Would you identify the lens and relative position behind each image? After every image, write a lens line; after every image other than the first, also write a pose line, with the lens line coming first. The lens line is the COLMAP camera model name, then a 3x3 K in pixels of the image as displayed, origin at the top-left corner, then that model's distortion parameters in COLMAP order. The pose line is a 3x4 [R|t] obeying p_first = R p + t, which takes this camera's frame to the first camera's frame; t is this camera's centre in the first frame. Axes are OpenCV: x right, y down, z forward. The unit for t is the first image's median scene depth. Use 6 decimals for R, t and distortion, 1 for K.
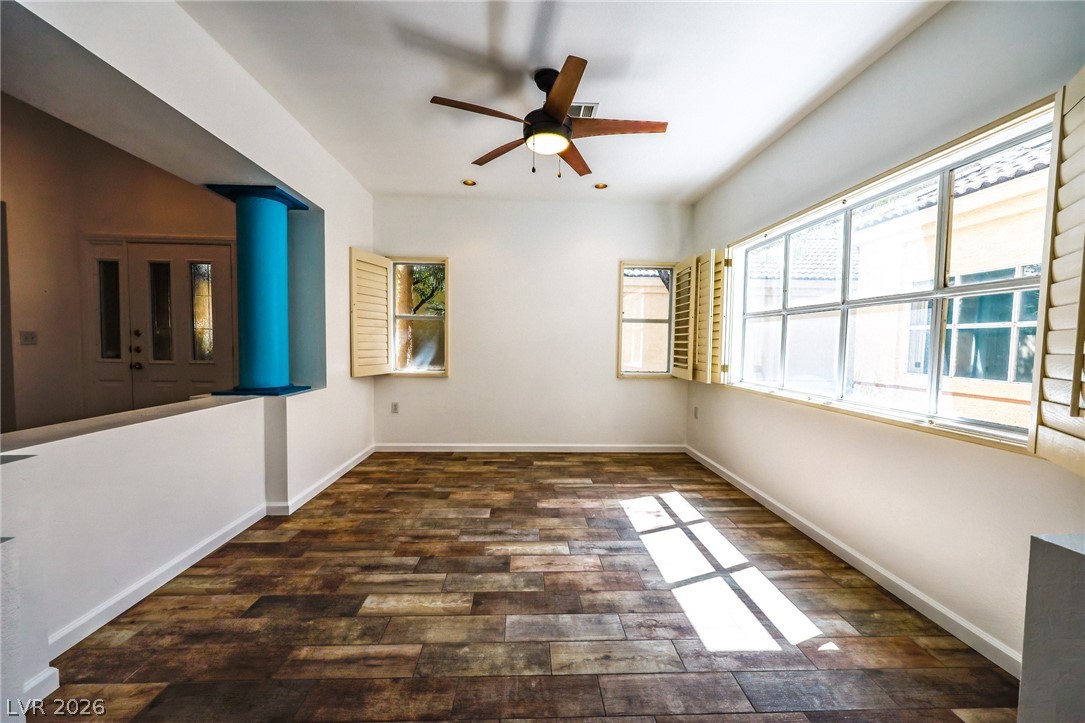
lens RADIAL K [[433.1, 0, 542.6], [0, 433.1, 366.1], [0, 0, 1]] dist [-0.000220, 0.000496]
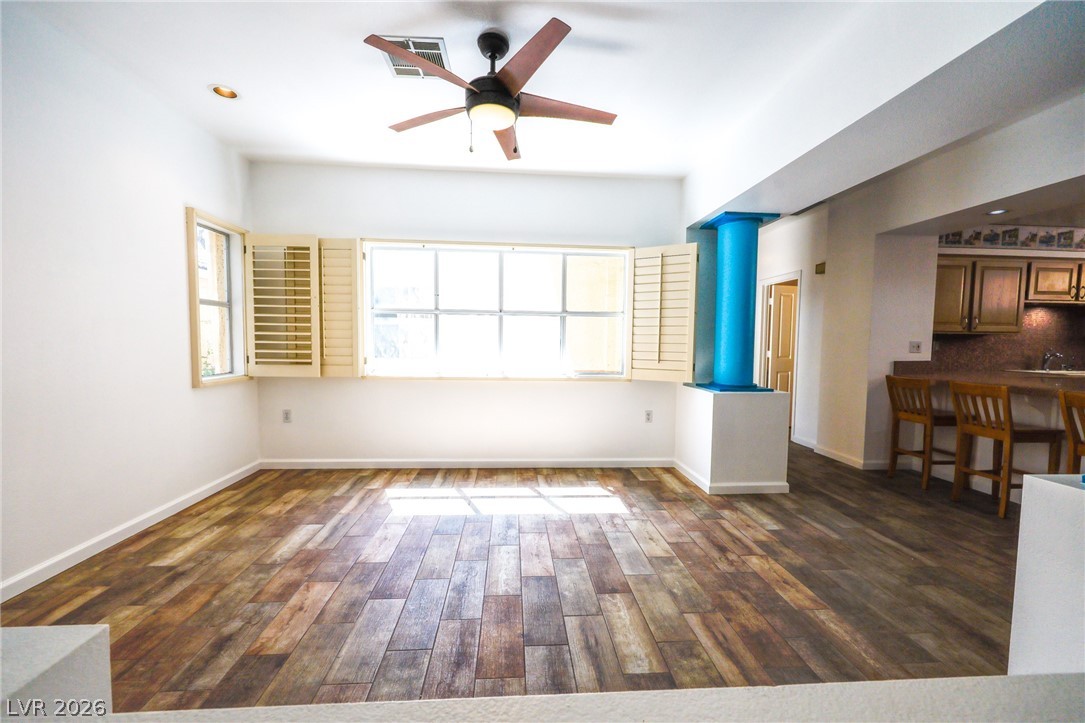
lens RADIAL K [[434.3, 0, 536.9], [0, 434.3, 366.5], [0, 0, 1]] dist [-0.000976, -0.000253]
pose [[-0.013728, -0.076539, 0.996972, -0.832017], [0.041342, 0.996170, 0.077046, -0.059328], [-0.999051, 0.042274, -0.010511, 0.844383]]
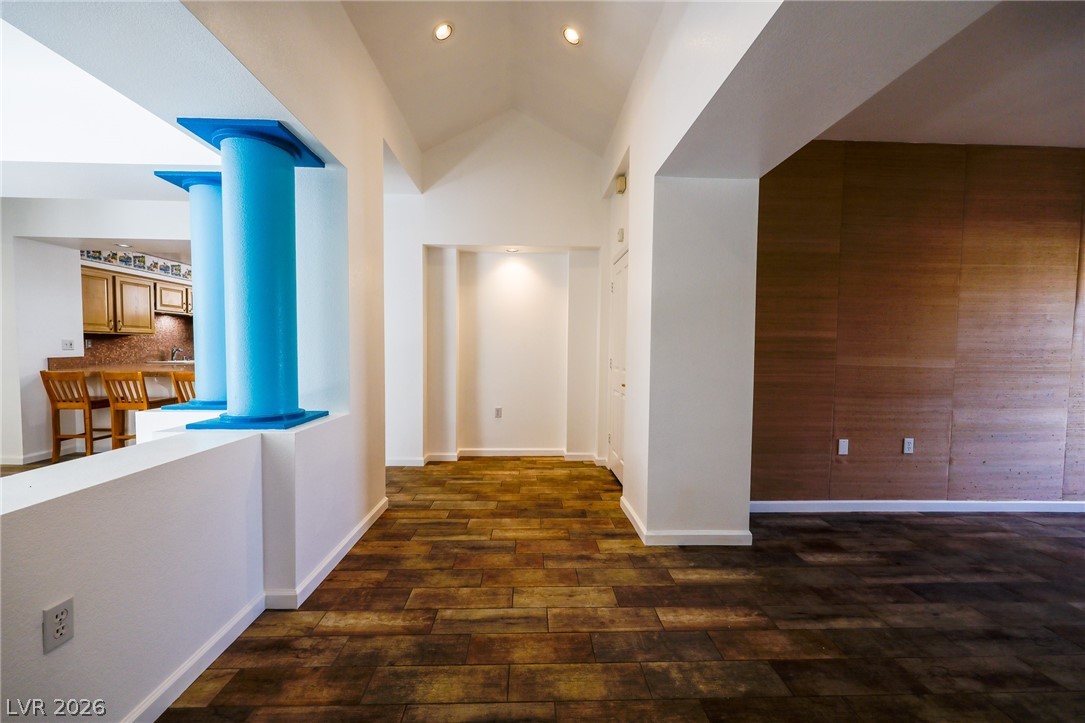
lens RADIAL K [[434.3, 0, 536.9], [0, 434.3, 366.5], [0, 0, 1]] dist [-0.000976, -0.000253]
pose [[-0.999321, -0.026761, 0.025328, -1.270319], [-0.024179, 0.994964, 0.097273, -0.083593], [-0.027804, 0.096595, -0.994935, 1.199190]]
